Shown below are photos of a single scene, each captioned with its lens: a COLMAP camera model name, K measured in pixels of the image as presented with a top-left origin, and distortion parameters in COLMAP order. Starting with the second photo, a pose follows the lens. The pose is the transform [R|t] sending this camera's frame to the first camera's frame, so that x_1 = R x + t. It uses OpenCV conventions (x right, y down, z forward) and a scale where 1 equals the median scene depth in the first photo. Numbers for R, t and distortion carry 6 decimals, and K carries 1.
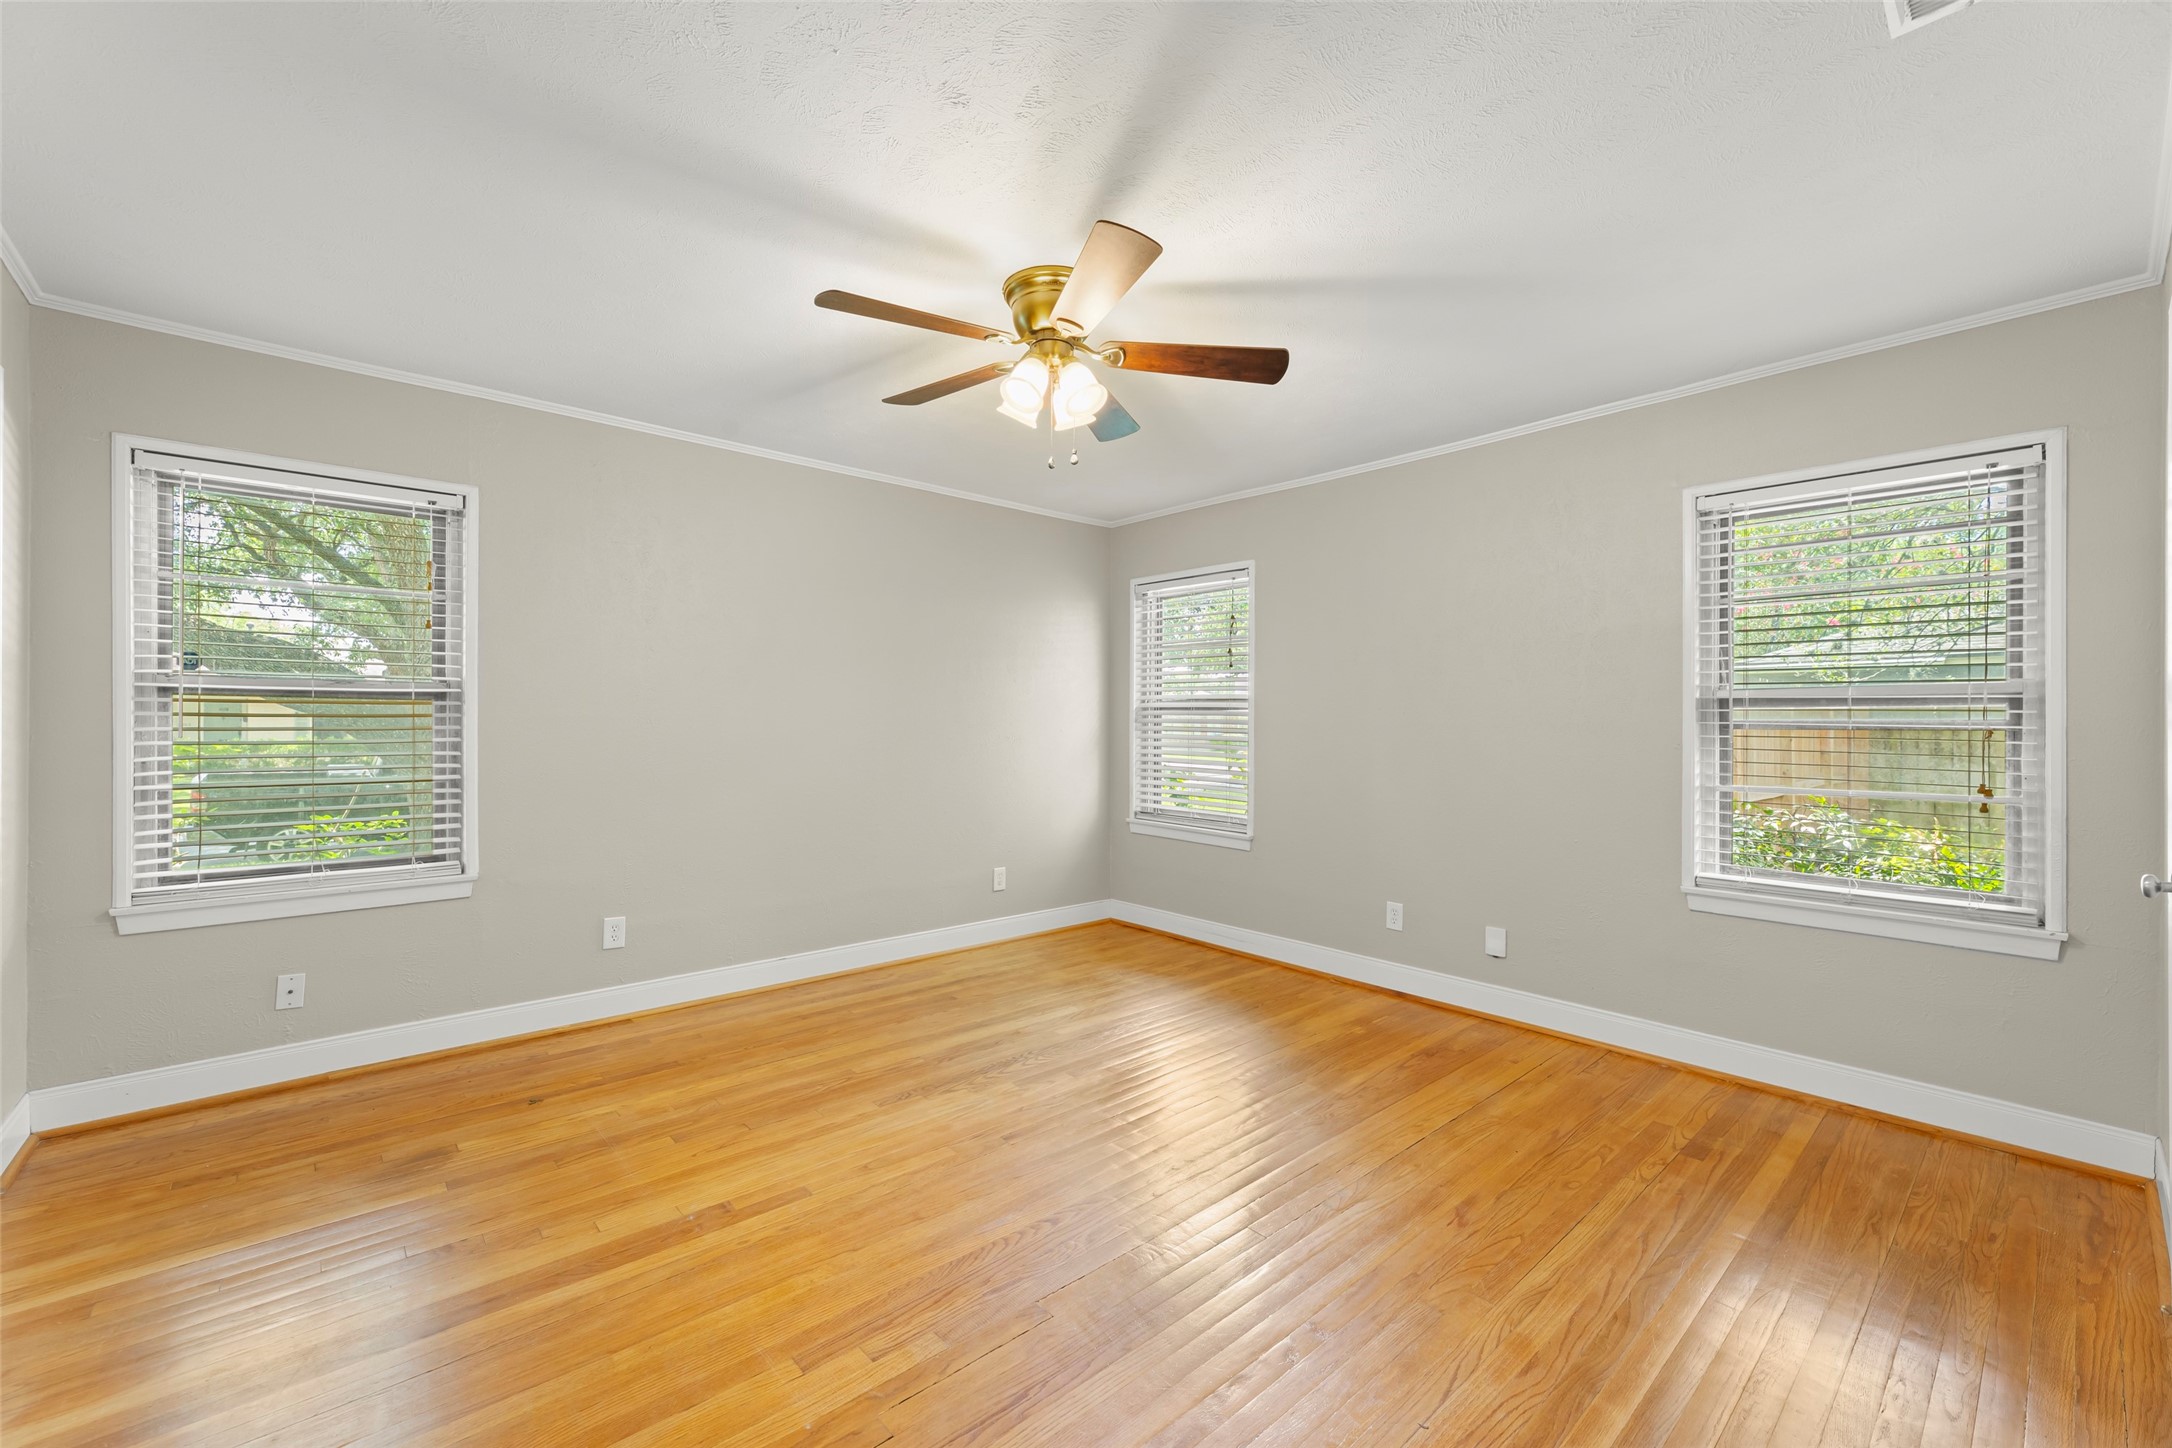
lens RADIAL K [[875.2, 0, 1079.5], [0, 875.2, 728.4], [0, 0, 1]] dist [0.012798, 0.000036]
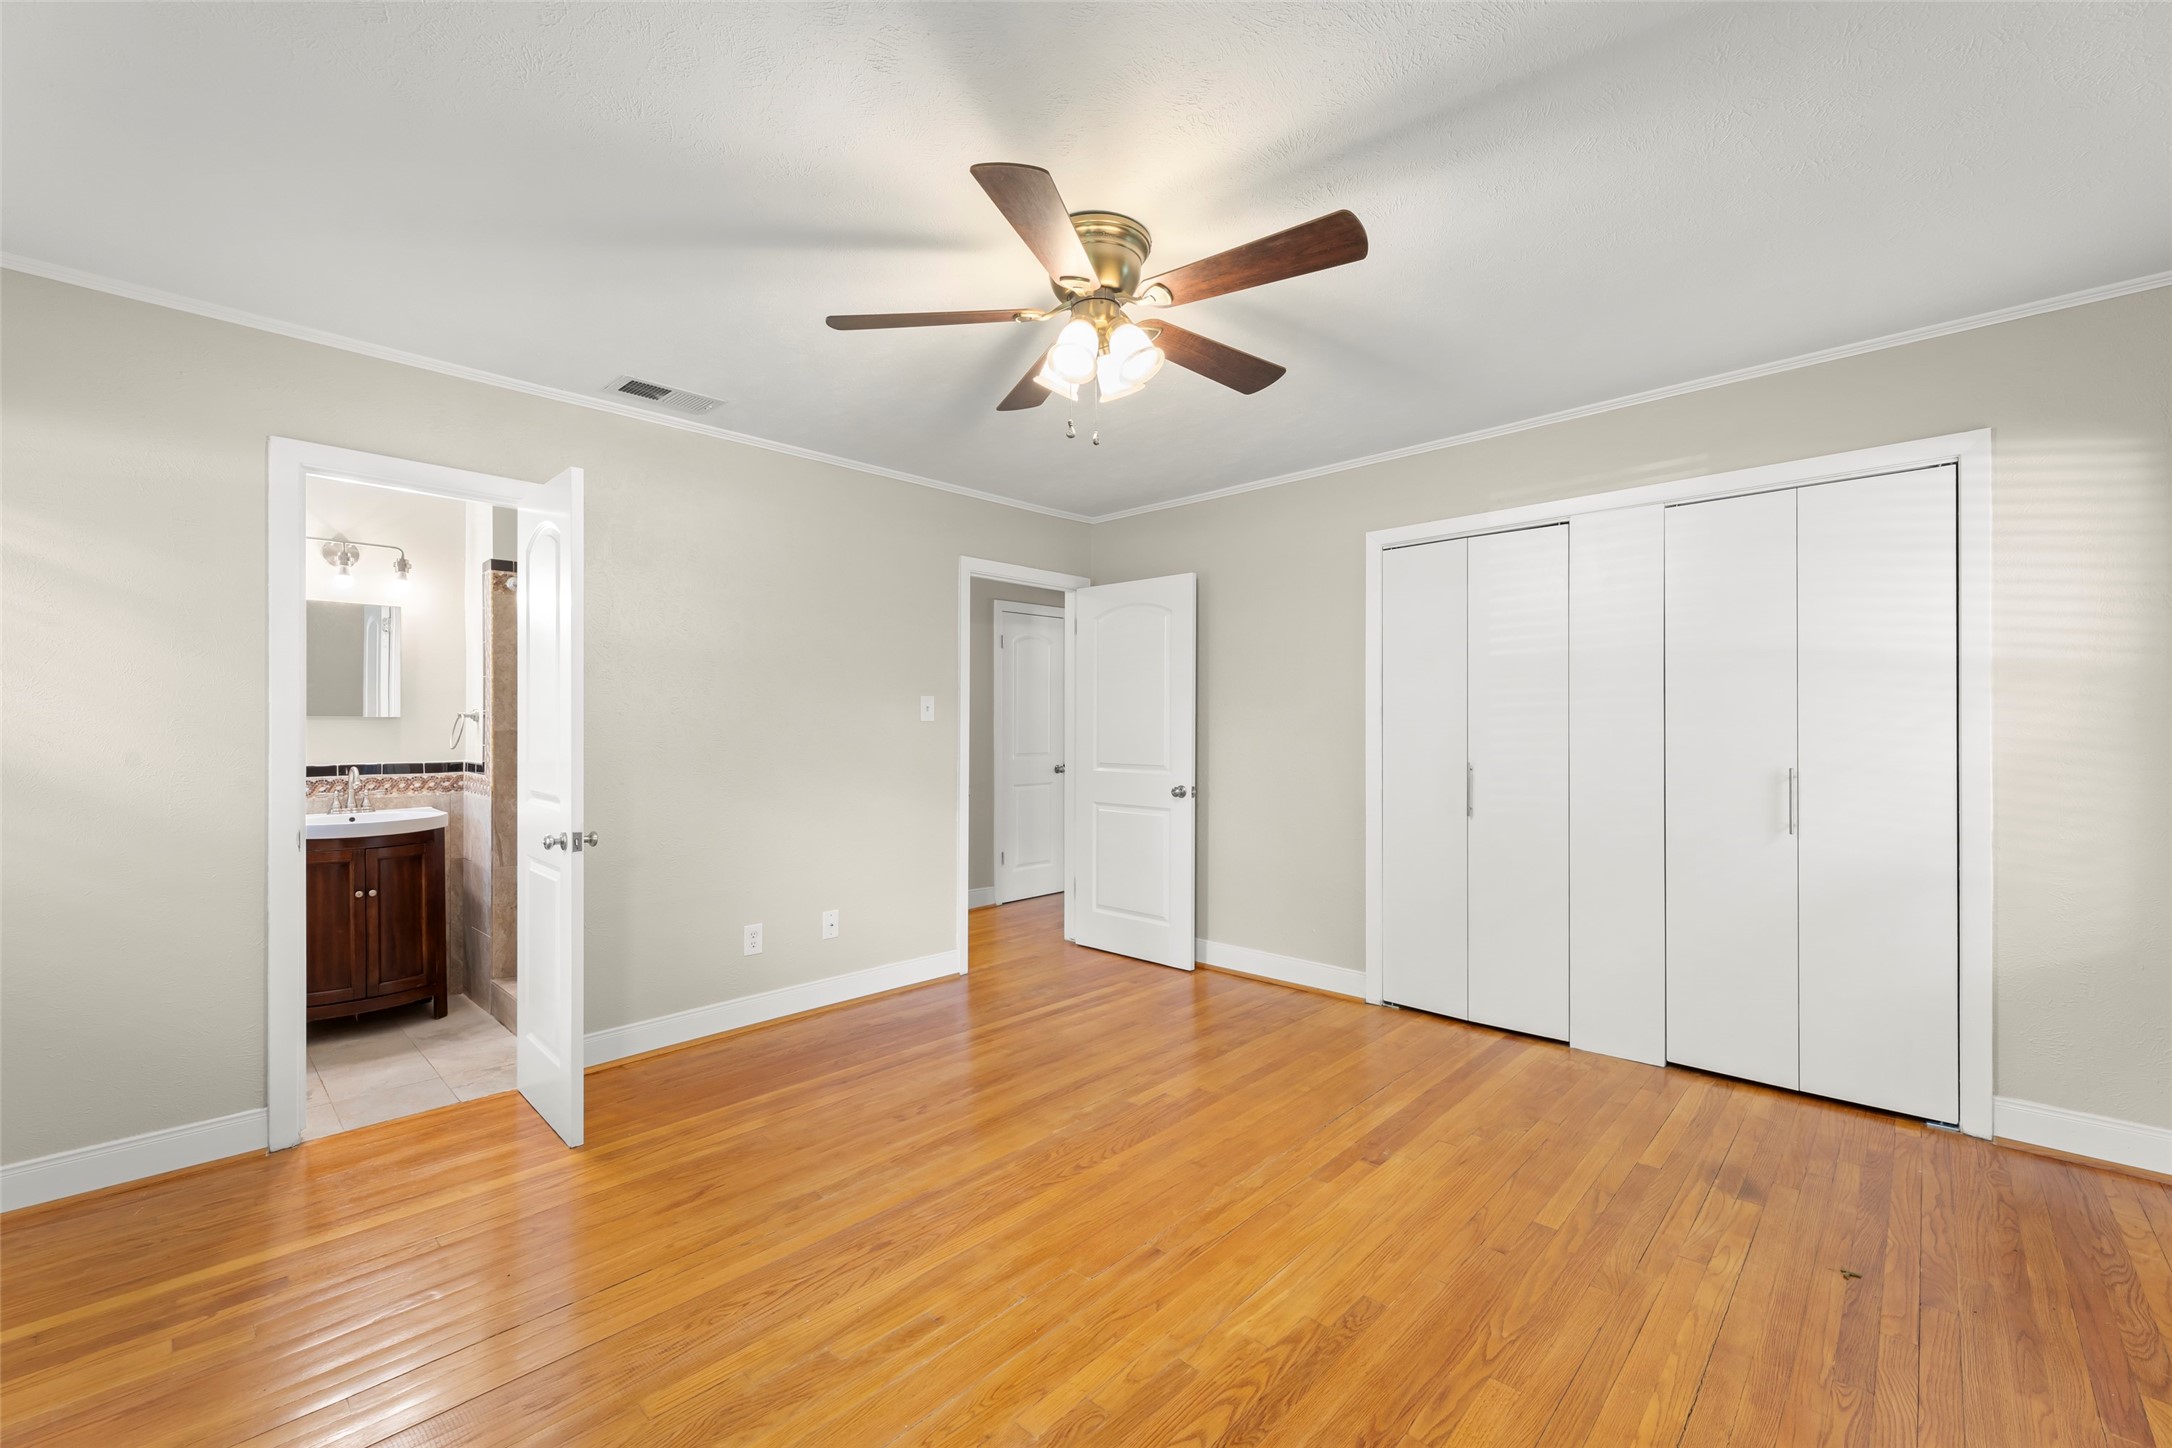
lens RADIAL K [[875.2, 0, 1079.5], [0, 875.2, 728.4], [0, 0, 1]] dist [0.012798, 0.000036]
pose [[-0.996760, -0.001952, -0.080411, 0.054458], [-0.001883, 0.999998, -0.000940, -0.009150], [0.080413, -0.000786, -0.996761, 1.882348]]
